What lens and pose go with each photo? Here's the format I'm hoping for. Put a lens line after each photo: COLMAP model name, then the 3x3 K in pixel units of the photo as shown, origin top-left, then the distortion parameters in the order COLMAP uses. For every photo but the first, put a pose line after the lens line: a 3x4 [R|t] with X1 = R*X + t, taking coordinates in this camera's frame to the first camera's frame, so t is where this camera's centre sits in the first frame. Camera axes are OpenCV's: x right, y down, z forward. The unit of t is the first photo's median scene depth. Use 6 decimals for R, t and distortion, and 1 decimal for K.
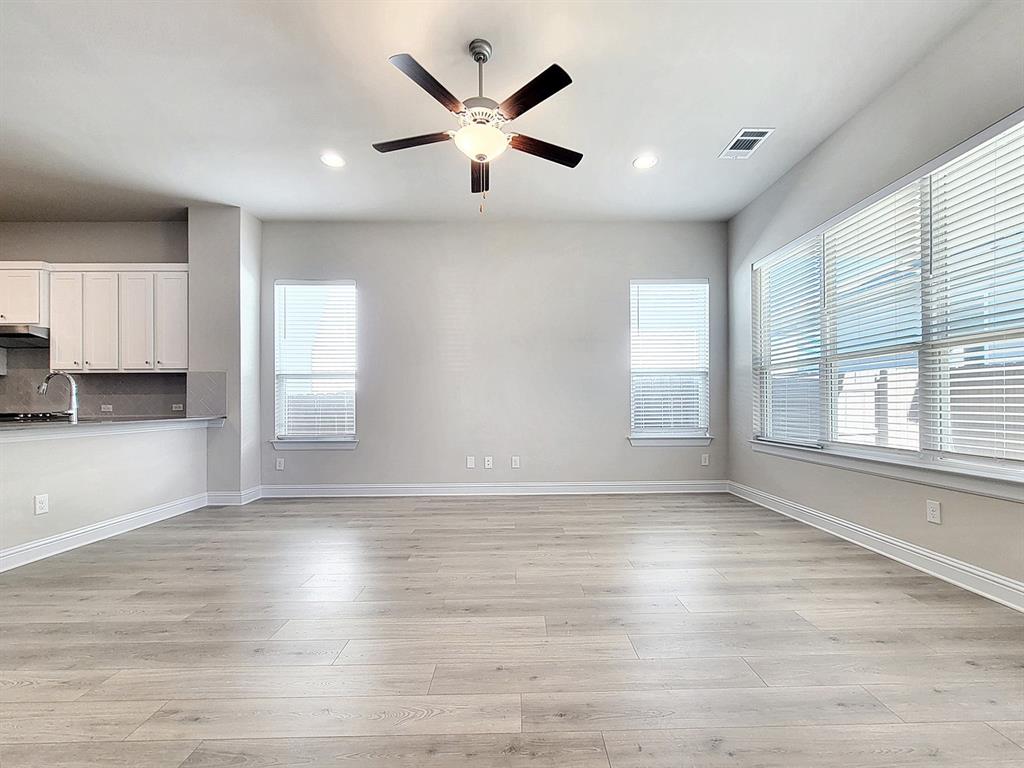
lens RADIAL K [[408.0, 0, 512.0], [0, 408.0, 384.0], [0, 0, 1]] dist [-0.000705, -0.000055]
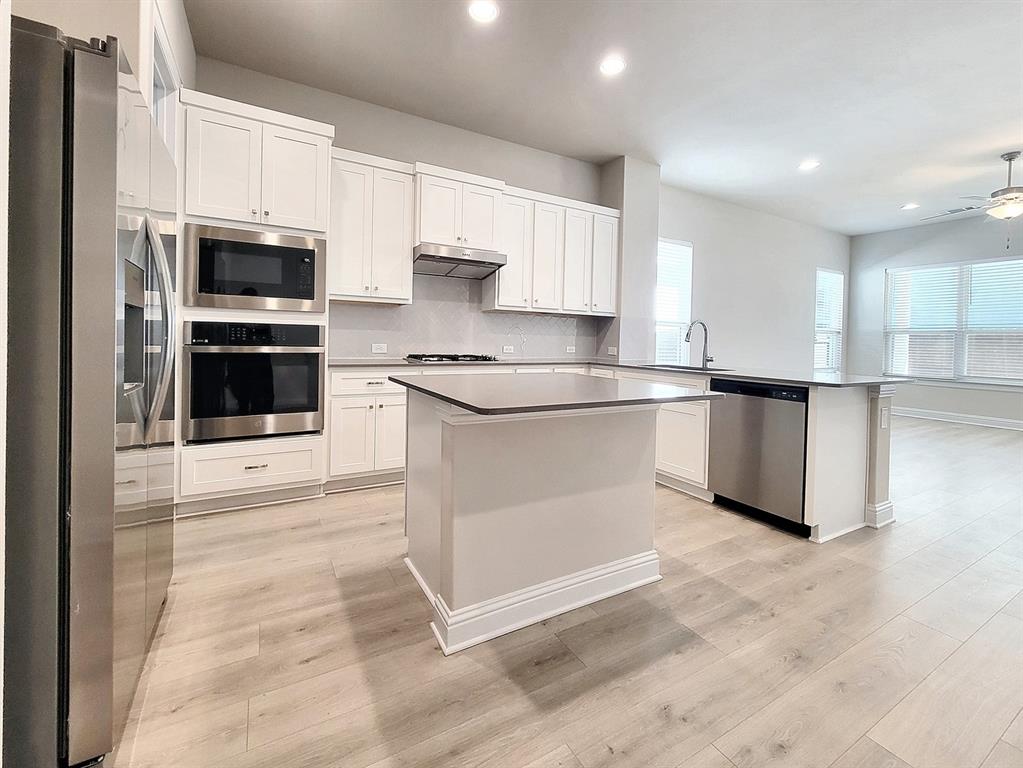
lens RADIAL K [[440.6, 0, 511.2], [0, 440.6, 344.4], [0, 0, 1]] dist [-0.000965, -0.000080]
pose [[0.864044, 0.015684, 0.503173, -1.576901], [-0.033512, 0.999089, 0.026405, 0.018463], [-0.502300, -0.039677, 0.863782, 0.173870]]
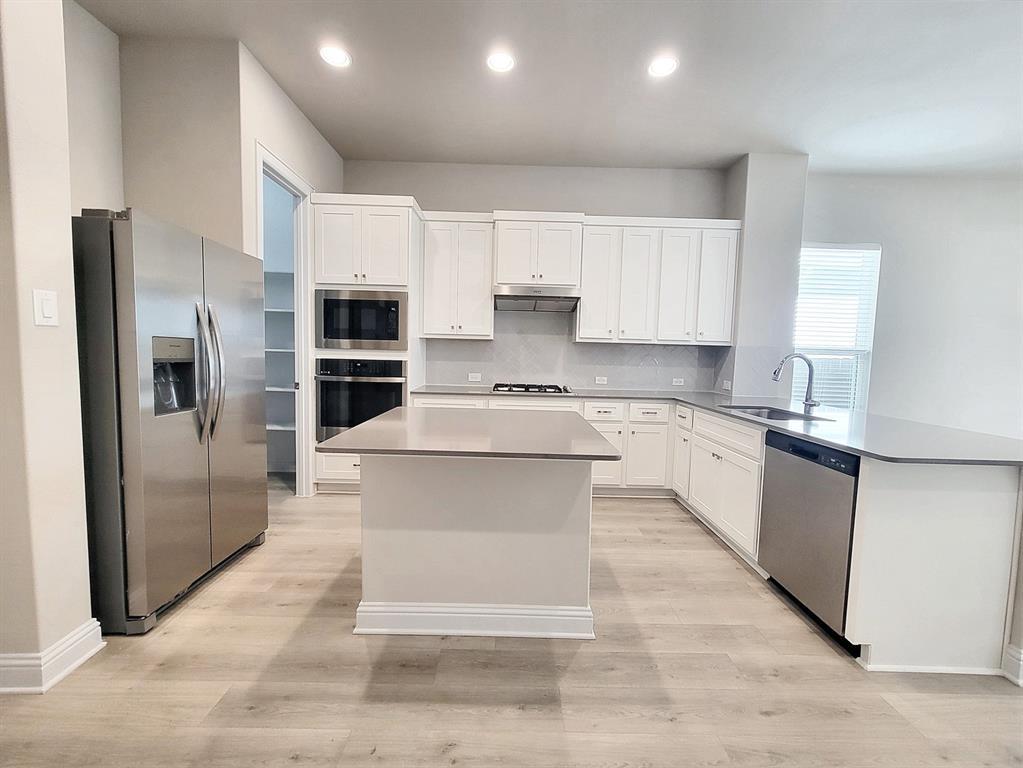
lens RADIAL K [[420.2, 0, 511.5], [0, 420.2, 384.0], [0, 0, 1]] dist [-0.002111, 0.000244]
pose [[0.999577, 0.025784, 0.013446, -1.283186], [-0.026907, 0.995452, 0.091386, -0.018781], [-0.011029, -0.091709, 0.995725, 0.088608]]
